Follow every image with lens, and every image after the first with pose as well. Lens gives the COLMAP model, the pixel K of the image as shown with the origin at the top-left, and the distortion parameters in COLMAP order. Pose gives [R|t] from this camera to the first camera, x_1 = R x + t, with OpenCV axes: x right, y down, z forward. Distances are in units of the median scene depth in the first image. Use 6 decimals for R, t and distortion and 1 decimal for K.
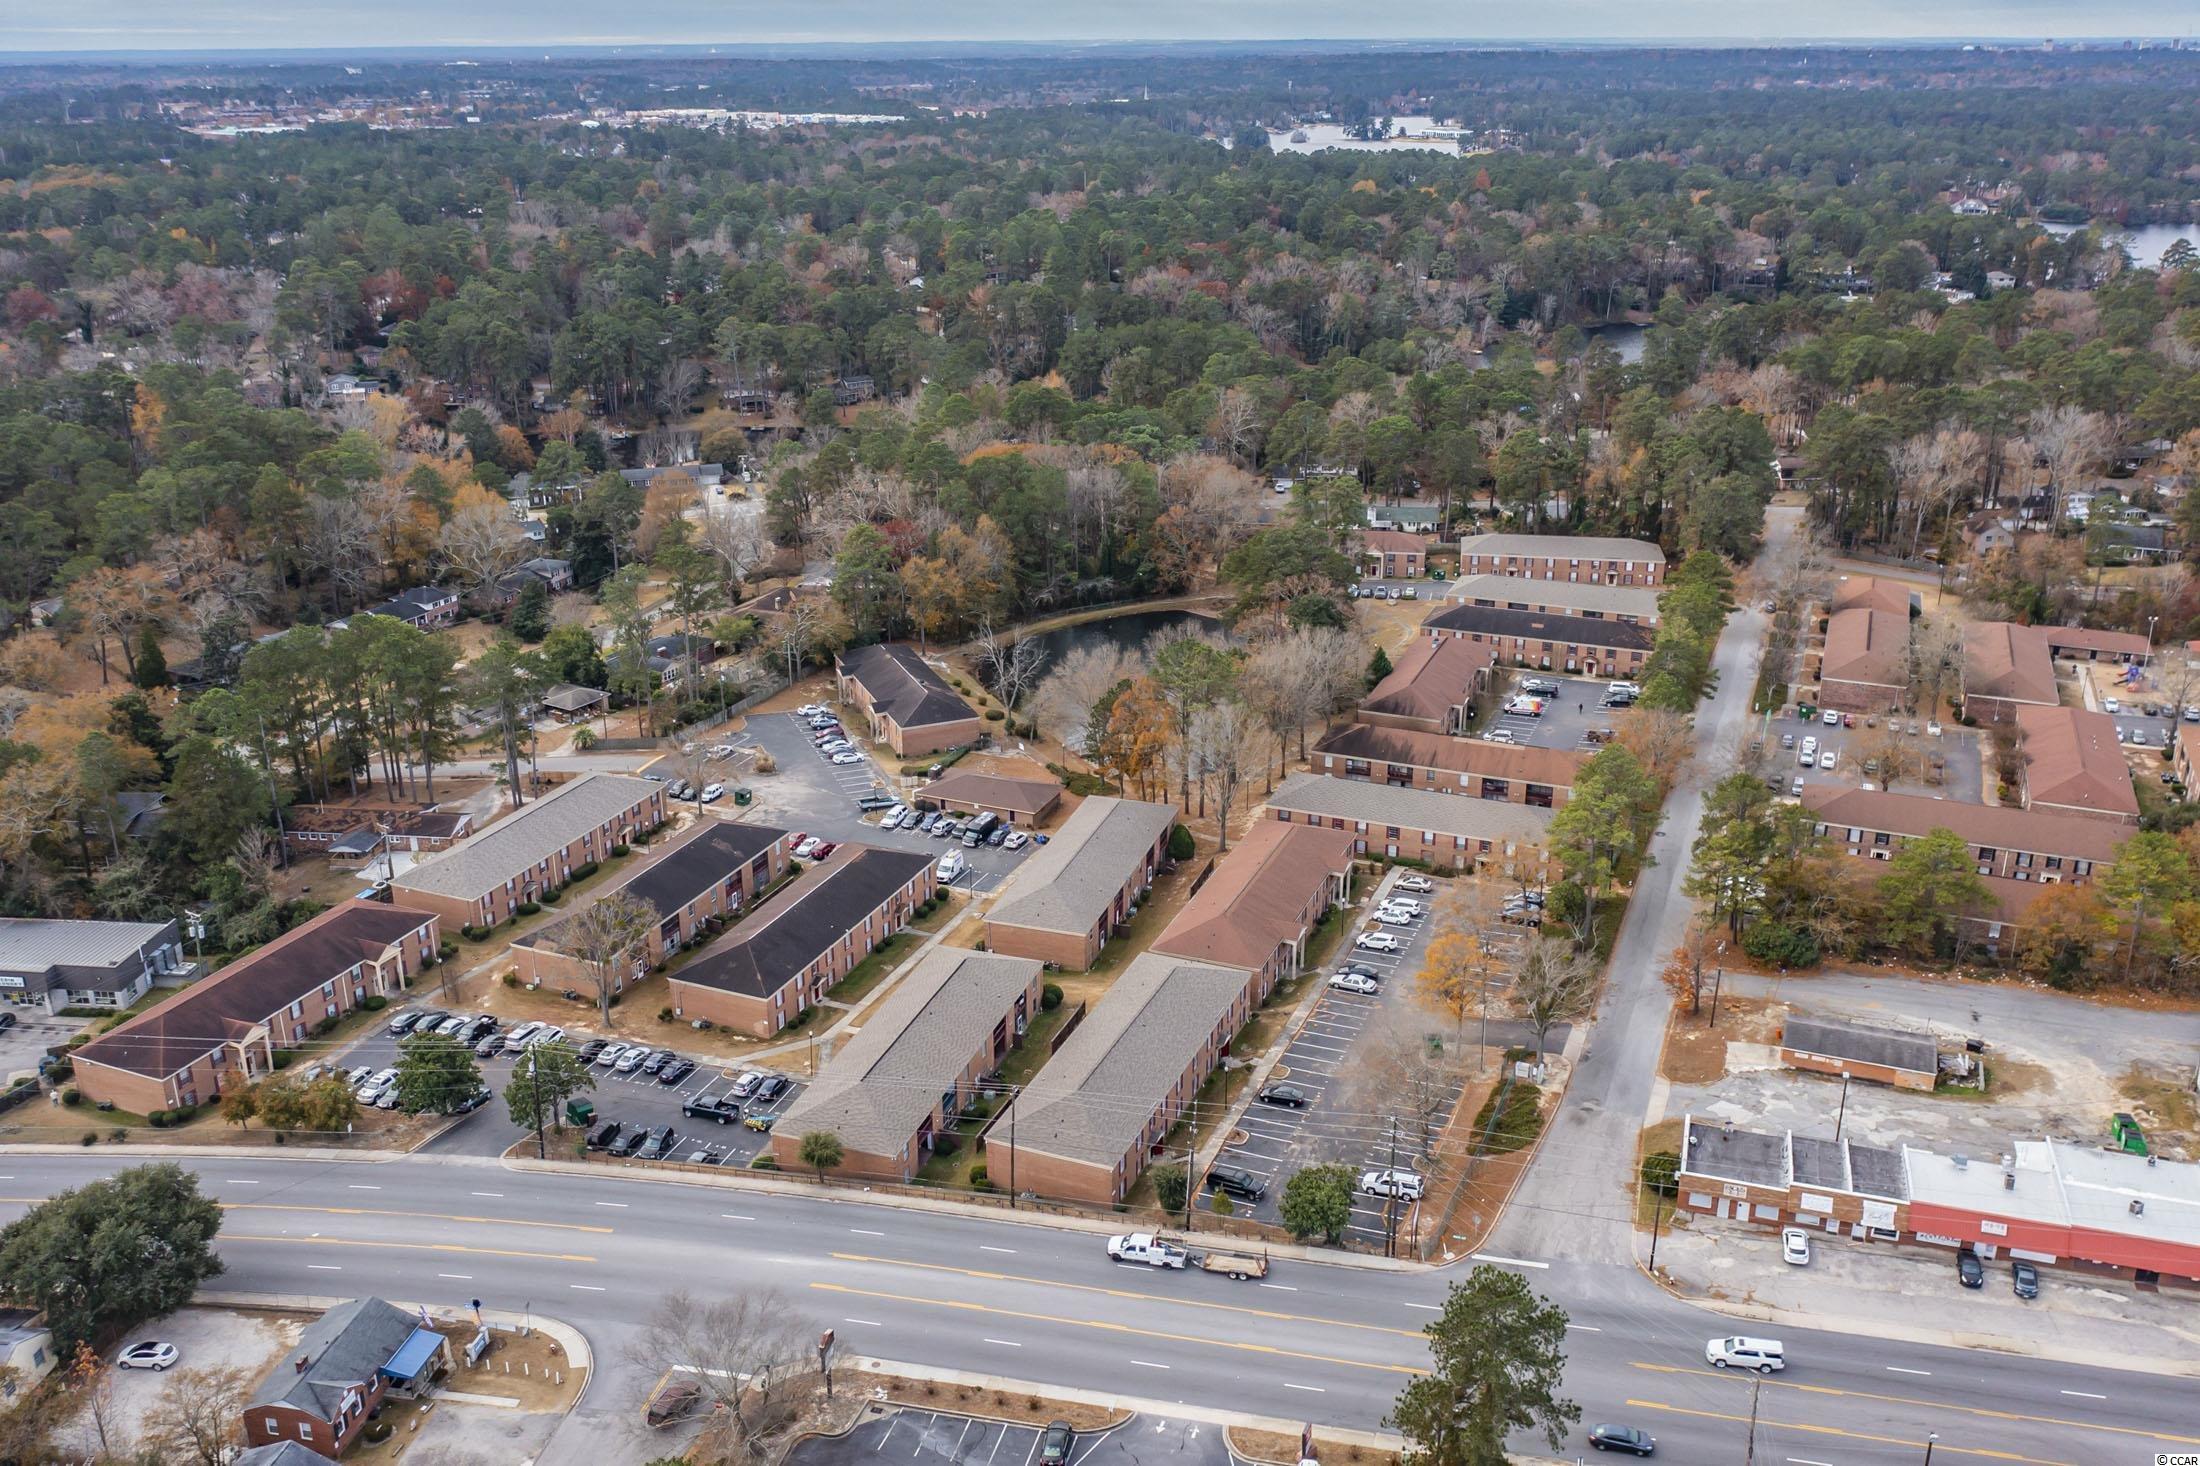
lens RADIAL K [[1789.0, 0, 1100.0], [0, 1789.0, 733.0], [0, 0, 1]] dist [-0.006648, 0.002456]
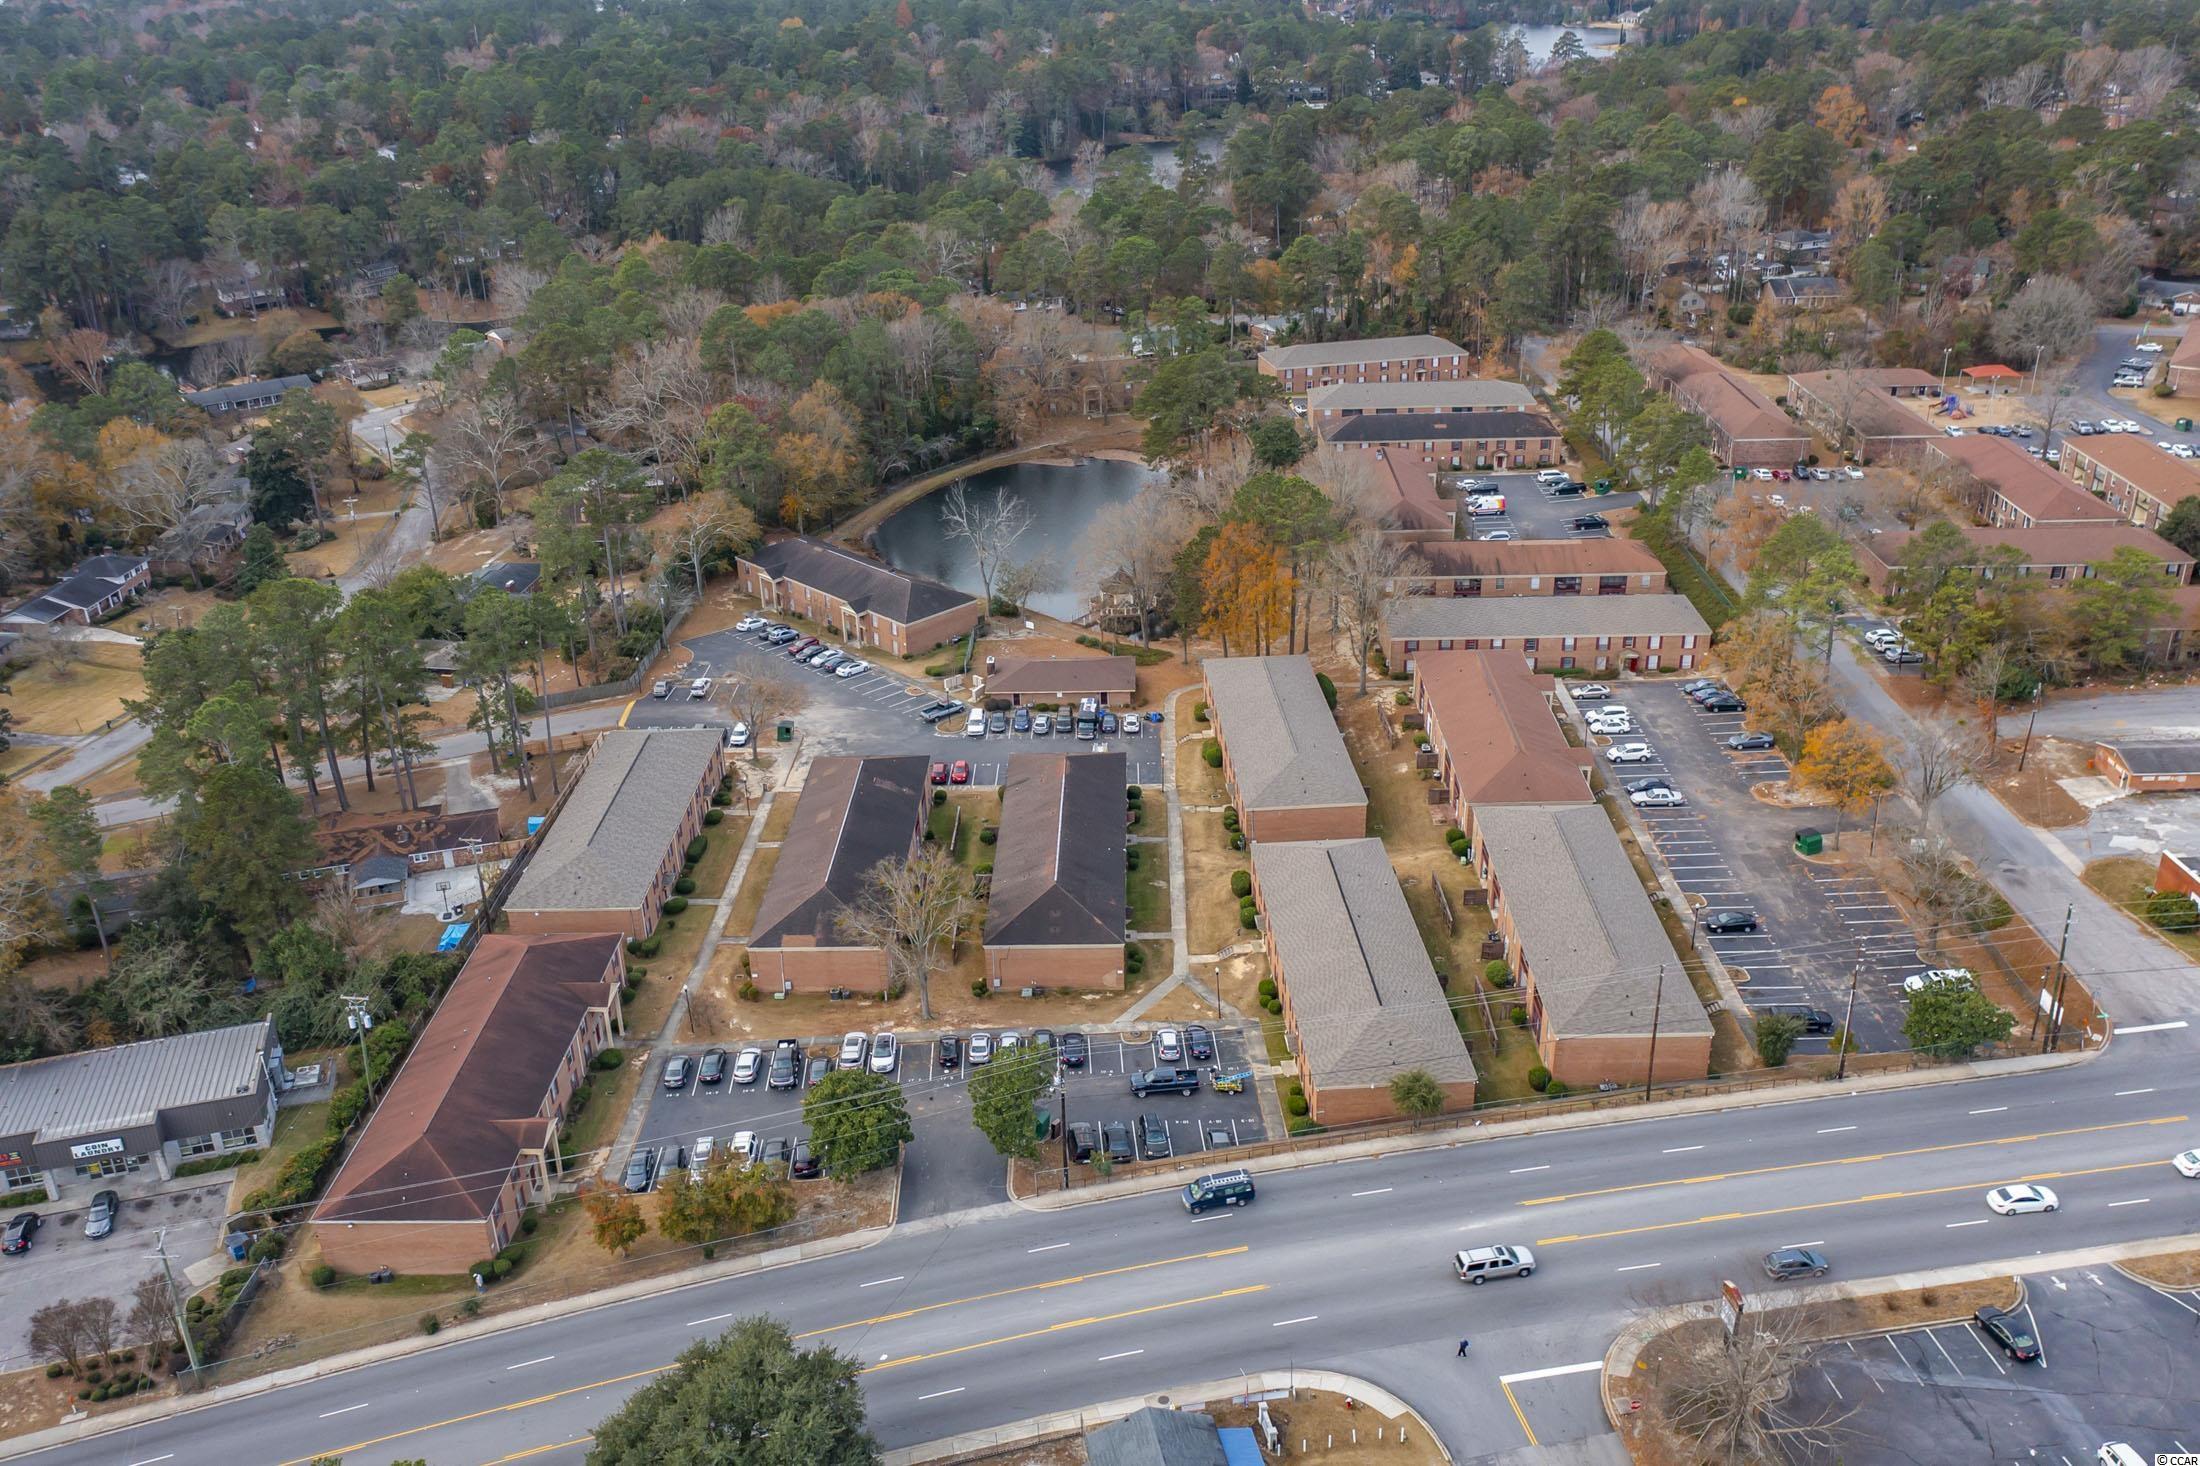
lens RADIAL K [[1794.8, 0, 1100.0], [0, 1794.8, 733.0], [0, 0, 1]] dist [-0.012500, -0.003499]
pose [[0.932584, -0.174228, 0.316120, -0.329209], [0.150354, 0.983703, 0.098602, -0.024222], [-0.328148, -0.044424, 0.943581, 0.159726]]
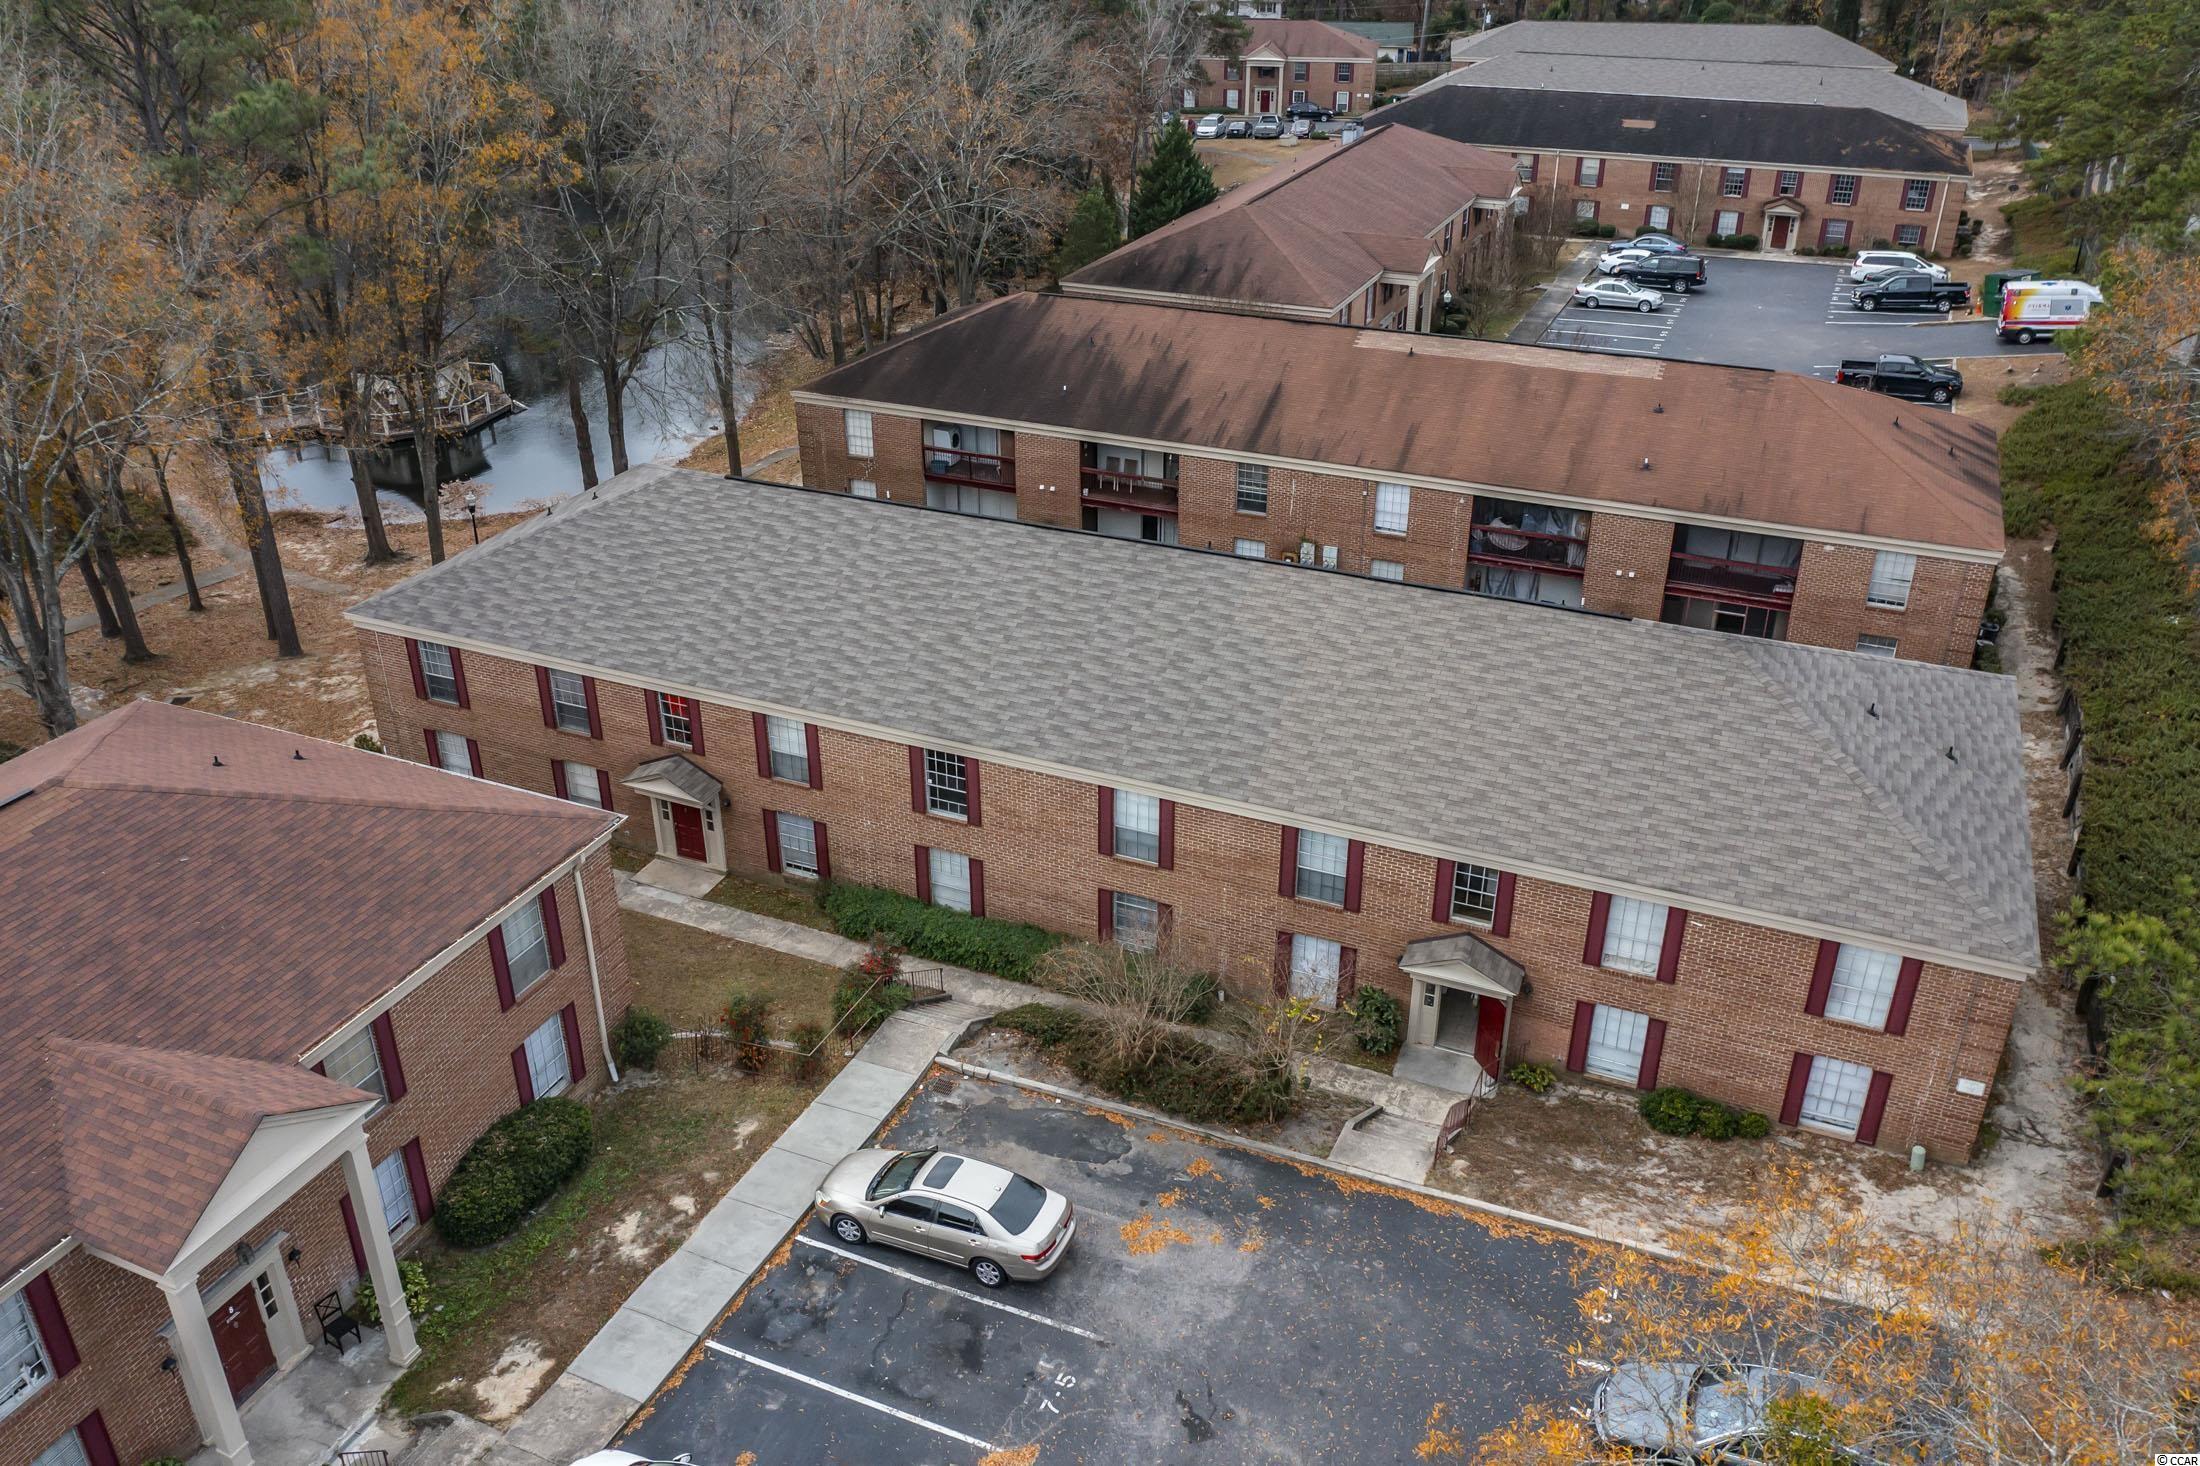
lens RADIAL K [[1746.3, 0, 1055.3], [0, 1746.3, 698.9], [0, 0, 1]] dist [-0.006332, -0.003236]
pose [[0.999564, 0.010487, -0.027619, 0.164331], [-0.007447, 0.994125, 0.107978, 0.026514], [0.028589, -0.107725, 0.993770, 0.761914]]
